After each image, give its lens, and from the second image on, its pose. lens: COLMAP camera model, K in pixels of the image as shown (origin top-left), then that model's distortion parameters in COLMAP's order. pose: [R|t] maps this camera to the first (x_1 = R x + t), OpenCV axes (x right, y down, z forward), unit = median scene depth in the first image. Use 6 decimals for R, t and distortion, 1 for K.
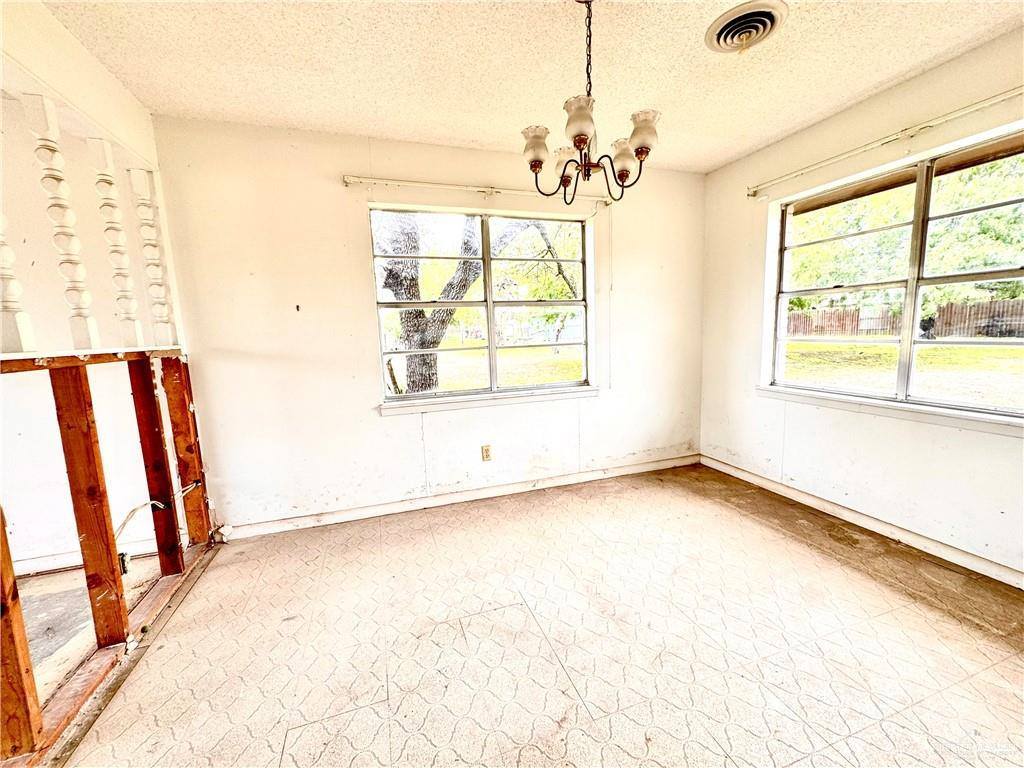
lens RADIAL K [[411.6, 0, 516.2], [0, 411.6, 383.1], [0, 0, 1]] dist [-0.003821, 0.000474]
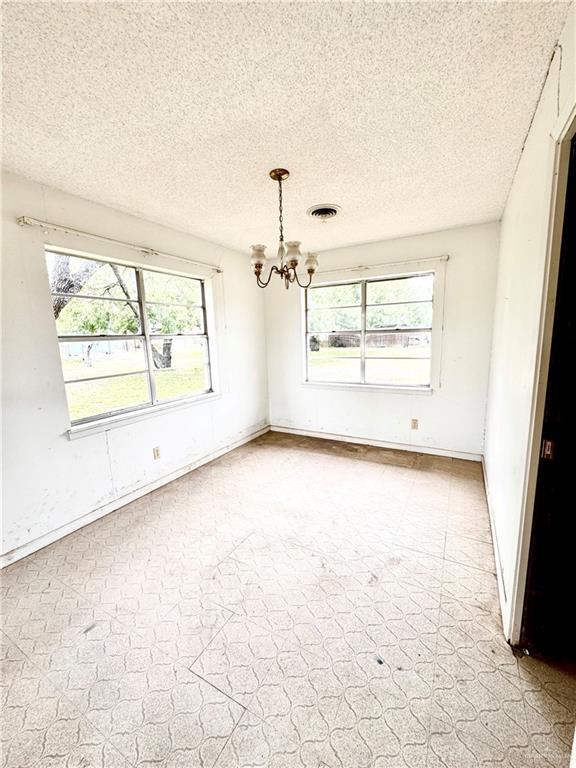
lens RADIAL K [[308.7, 0, 290.0], [0, 308.7, 381.9], [0, 0, 1]] dist [-0.003821, 0.000474]
pose [[0.742723, -0.086958, 0.663929, -0.386989], [0.089396, 0.995533, 0.030385, -0.043698], [-0.663605, 0.036785, 0.747178, -0.008410]]
